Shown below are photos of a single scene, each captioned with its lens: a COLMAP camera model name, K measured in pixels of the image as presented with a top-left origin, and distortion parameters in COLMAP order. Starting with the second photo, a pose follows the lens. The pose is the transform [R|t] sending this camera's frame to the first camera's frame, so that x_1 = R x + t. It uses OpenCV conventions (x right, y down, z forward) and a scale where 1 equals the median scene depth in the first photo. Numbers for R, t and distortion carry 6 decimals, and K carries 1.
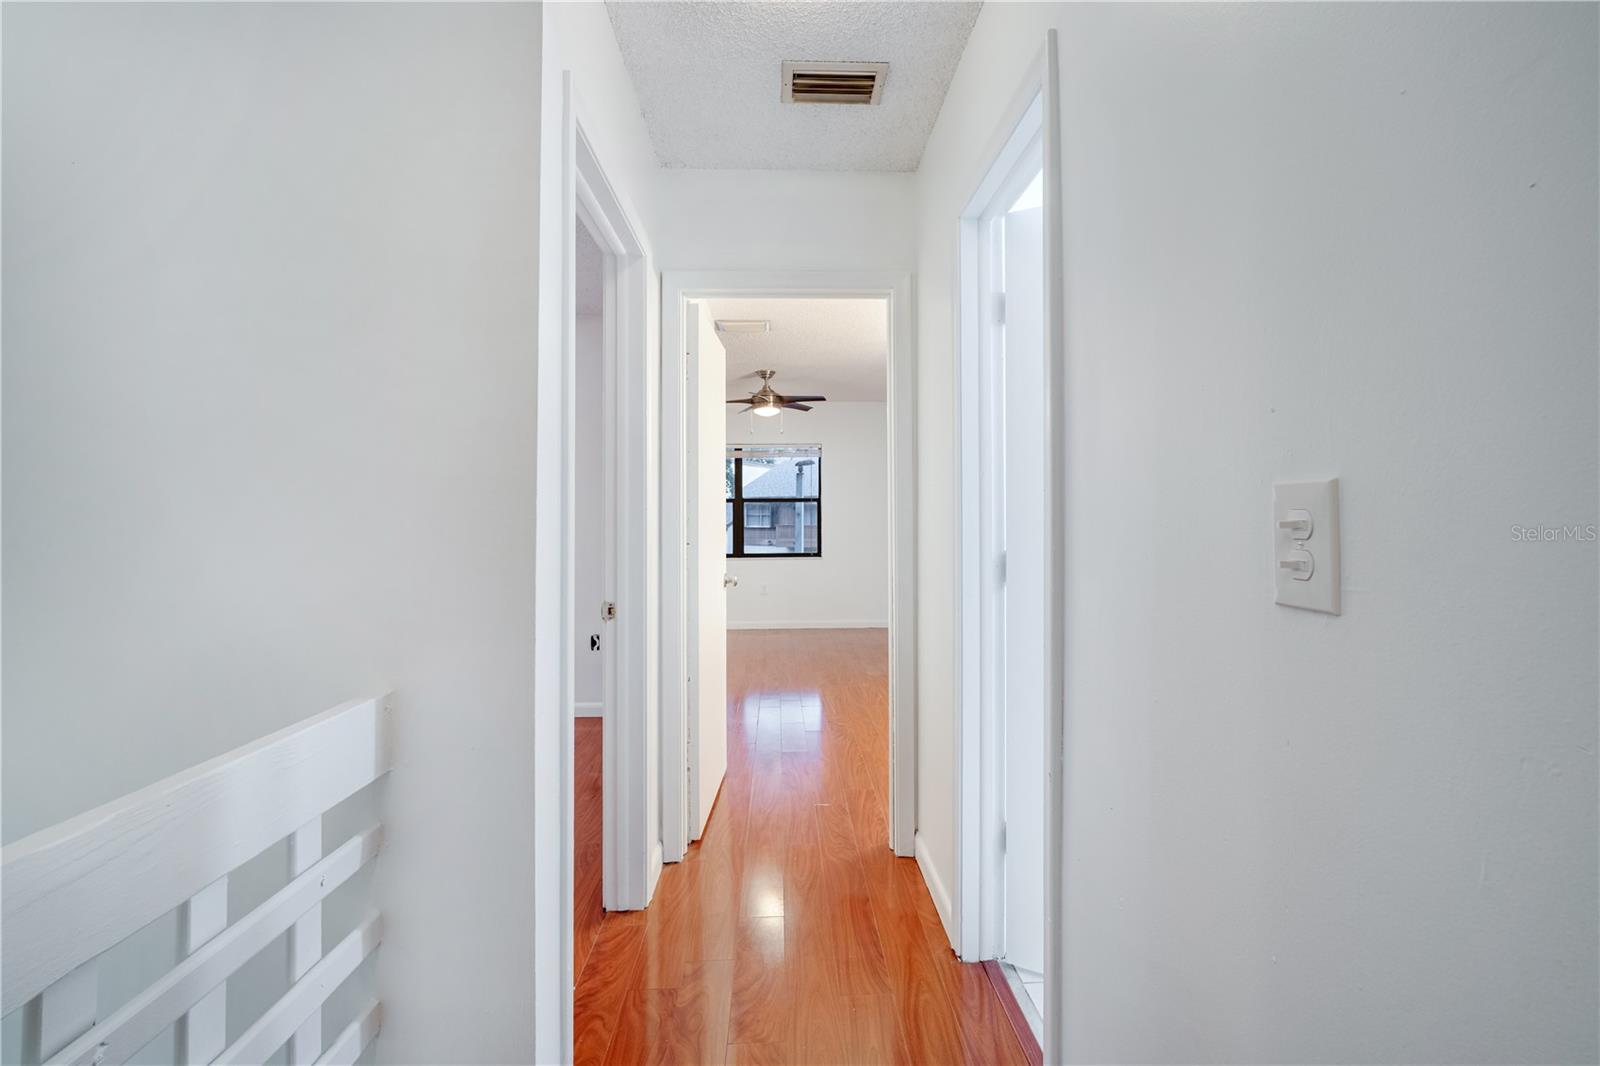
lens RADIAL K [[706.5, 0, 801.1], [0, 706.5, 527.7], [0, 0, 1]] dist [-0.004827, -0.000382]
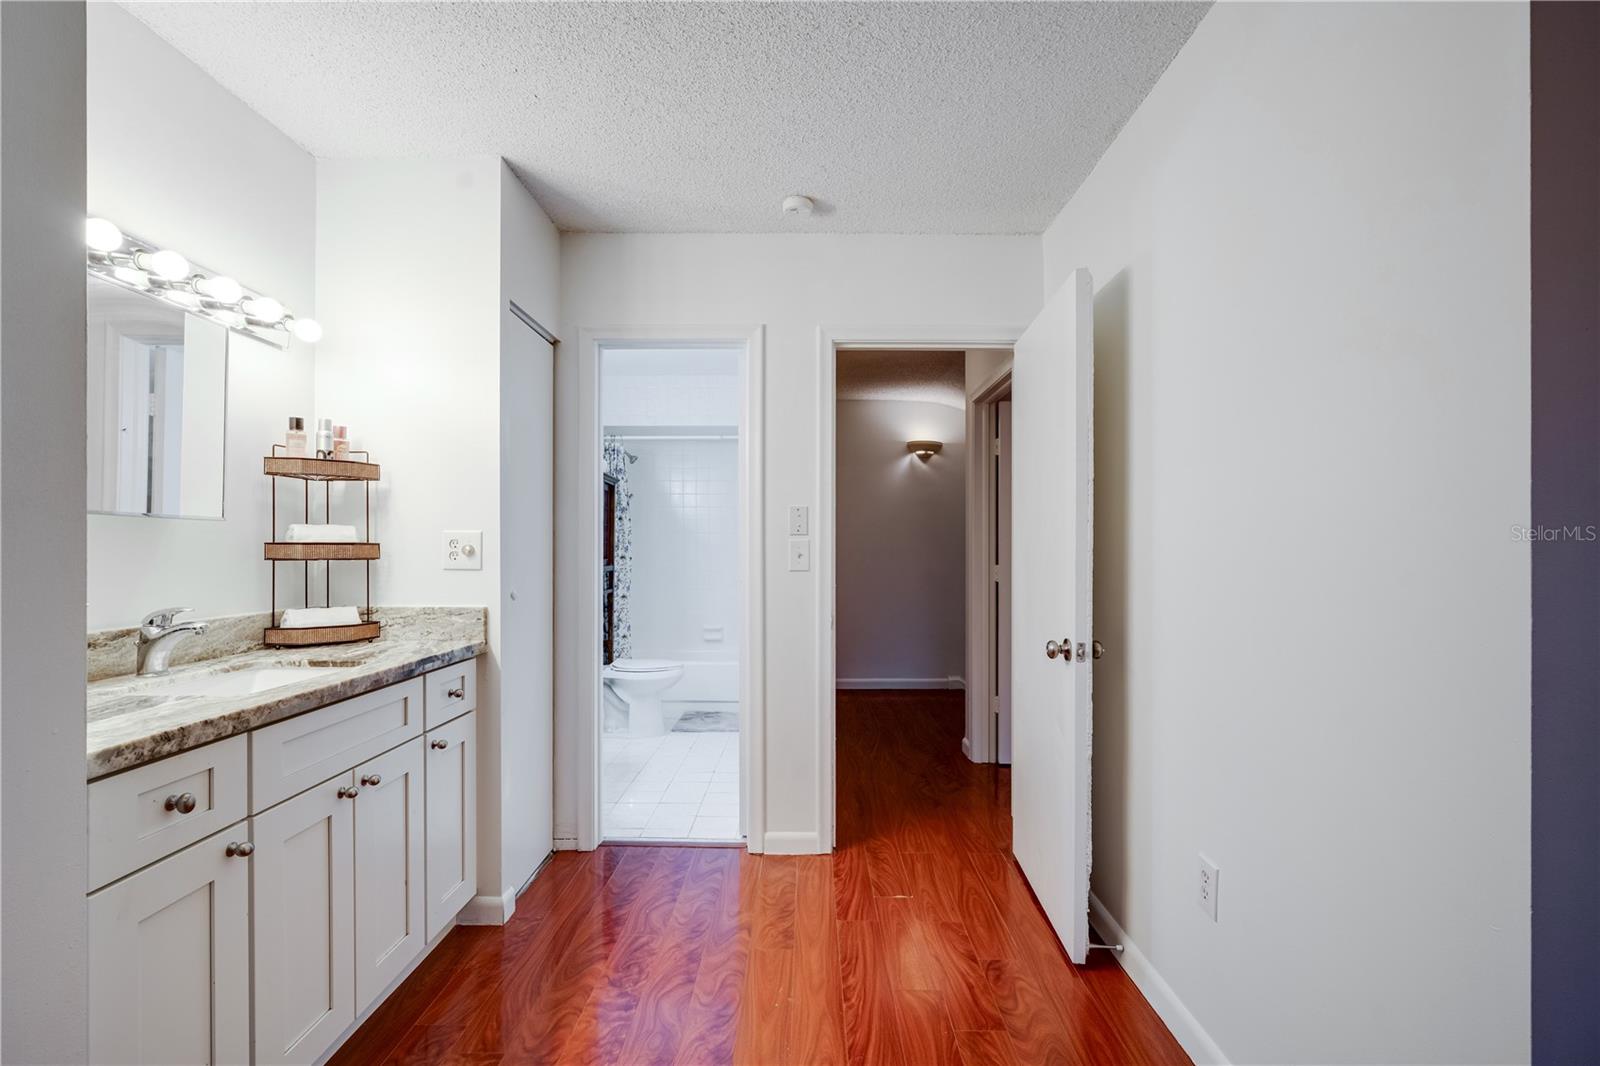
lens RADIAL K [[706.5, 0, 794.3], [0, 706.5, 545.7], [0, 0, 1]] dist [-0.004827, -0.000382]
pose [[-0.998773, -0.001622, 0.049500, 0.126077], [-0.001791, 0.999993, -0.003367, -0.017382], [-0.049494, -0.003452, -0.998768, 1.959923]]
